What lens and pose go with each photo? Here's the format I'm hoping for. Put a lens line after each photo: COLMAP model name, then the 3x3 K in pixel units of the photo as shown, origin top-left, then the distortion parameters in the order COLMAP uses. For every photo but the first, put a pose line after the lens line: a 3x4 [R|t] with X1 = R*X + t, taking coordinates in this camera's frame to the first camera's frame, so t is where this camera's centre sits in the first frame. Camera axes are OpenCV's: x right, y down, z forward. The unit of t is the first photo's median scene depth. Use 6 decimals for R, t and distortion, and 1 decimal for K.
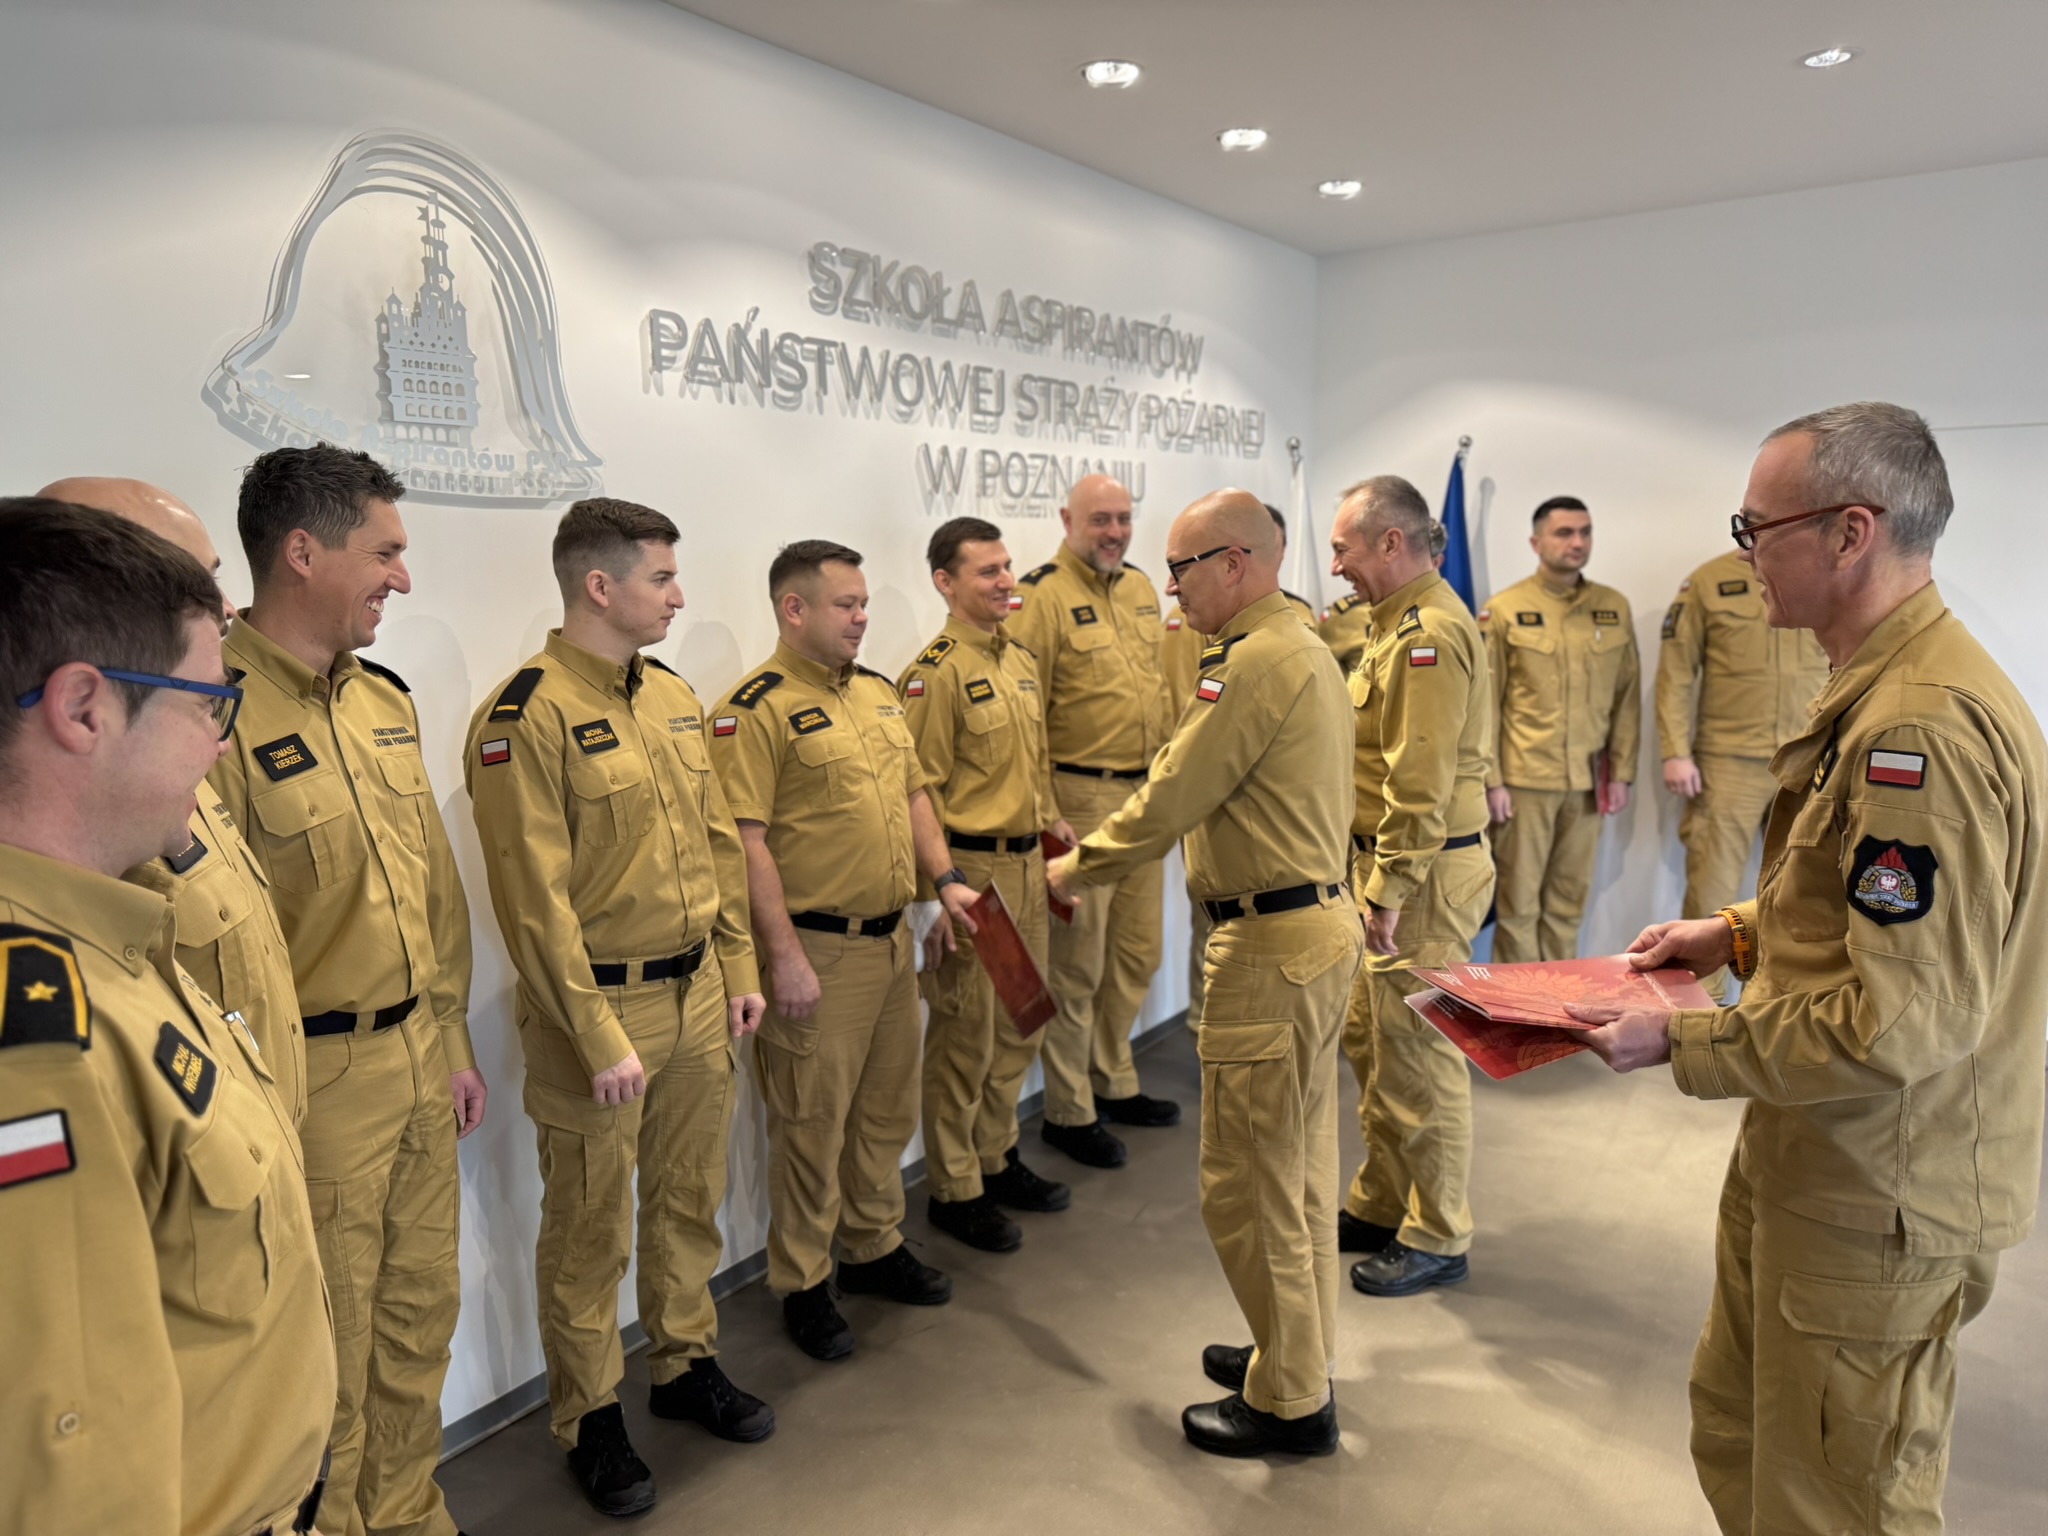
lens RADIAL K [[1429.3, 0, 1012.2], [0, 1429.3, 782.4], [0, 0, 1]] dist [0.058111, -0.076831]
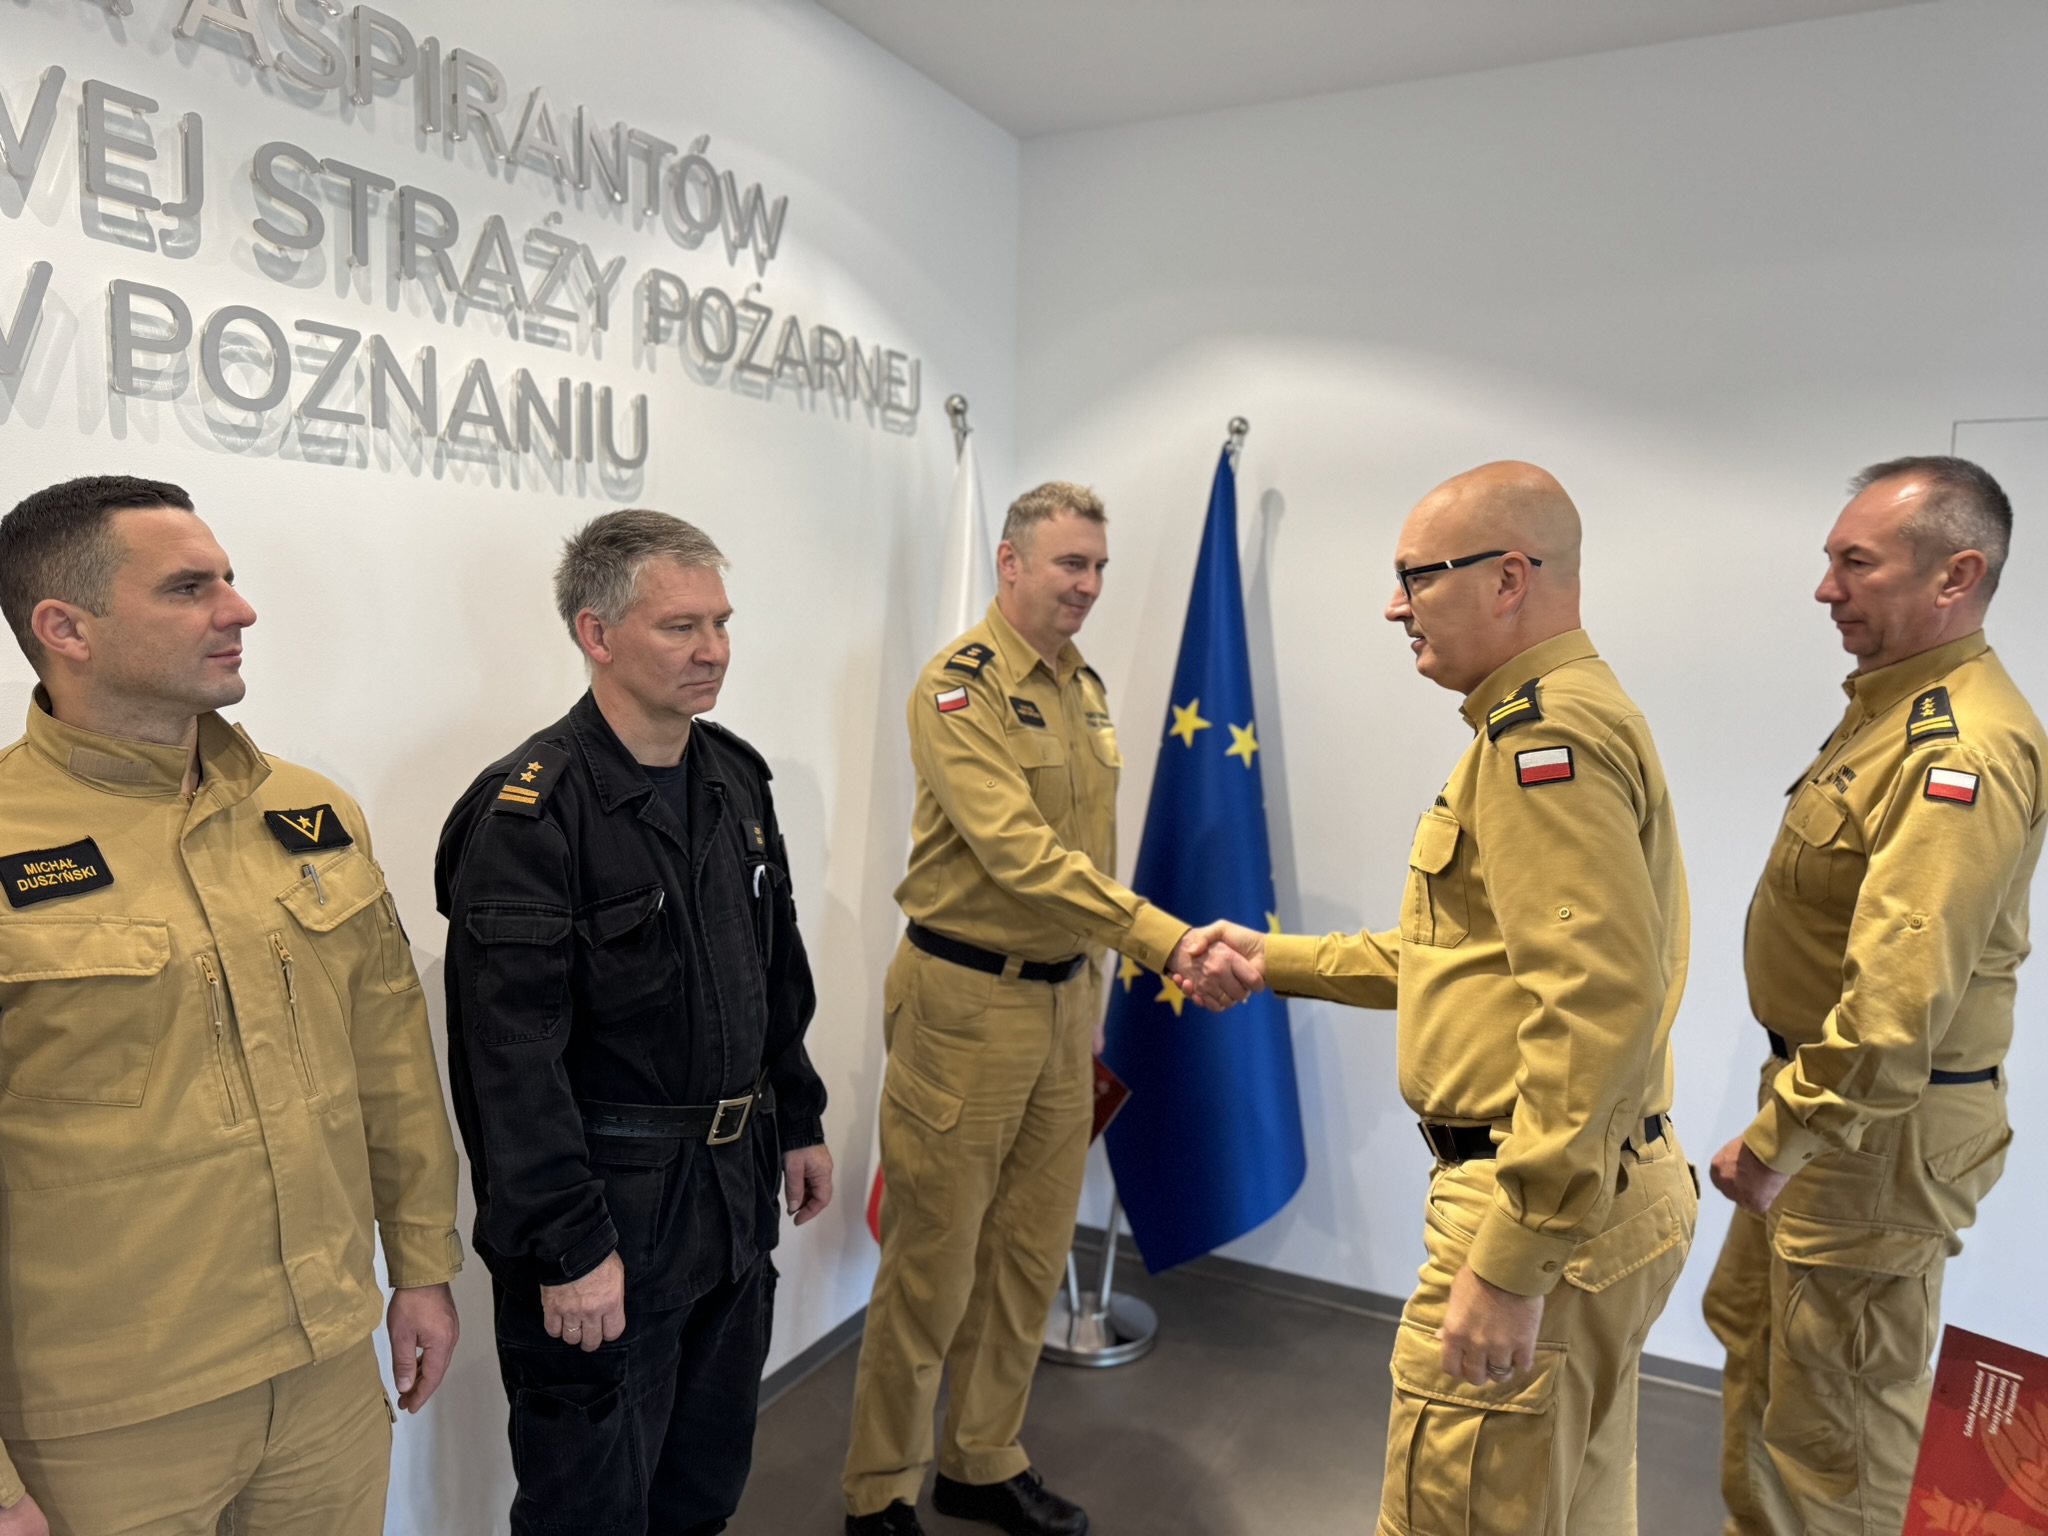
lens RADIAL K [[1429.3, 0, 996.6], [0, 1429.3, 774.7], [0, 0, 1]] dist [0.058111, -0.076831]
pose [[0.993120, 0.025317, 0.114329, 0.193161], [-0.019073, 0.998283, -0.055382, -0.065359], [-0.115535, 0.052821, 0.991898, 0.544563]]
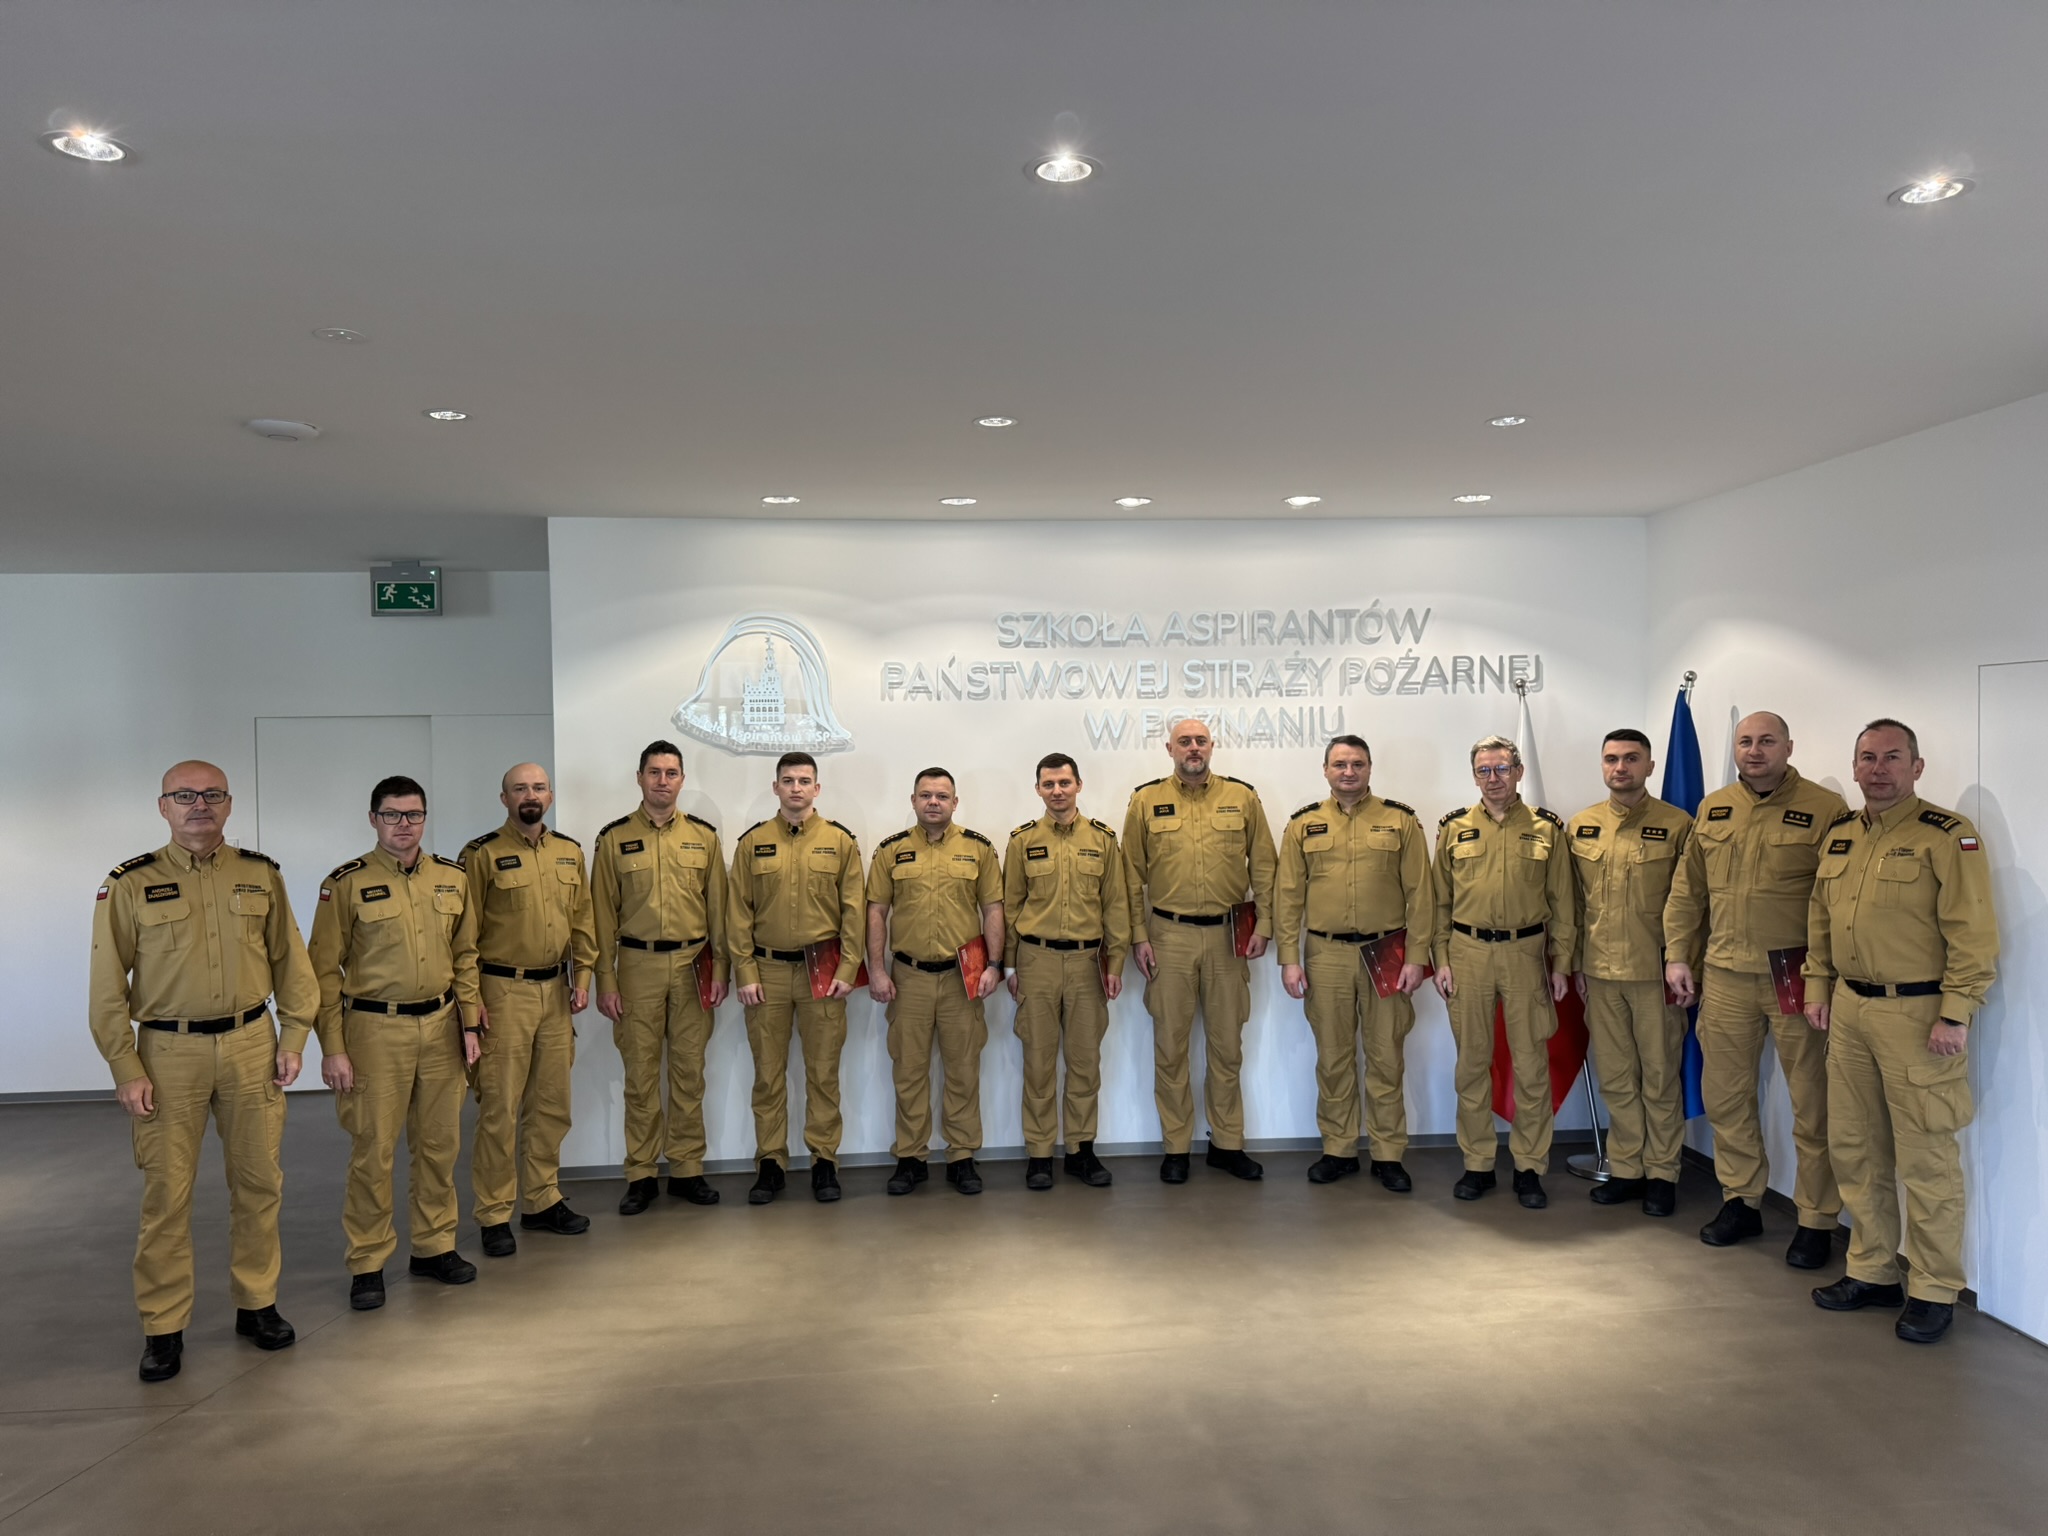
lens RADIAL K [[1429.3, 0, 1001.1], [0, 1429.3, 745.2], [0, 0, 1]] dist [0.058111, -0.076831]
pose [[0.627615, 0.002978, -0.778518, 1.132949], [-0.115748, 0.989236, -0.089528, -0.028140], [0.769871, 0.146301, 0.621204, -0.126095]]
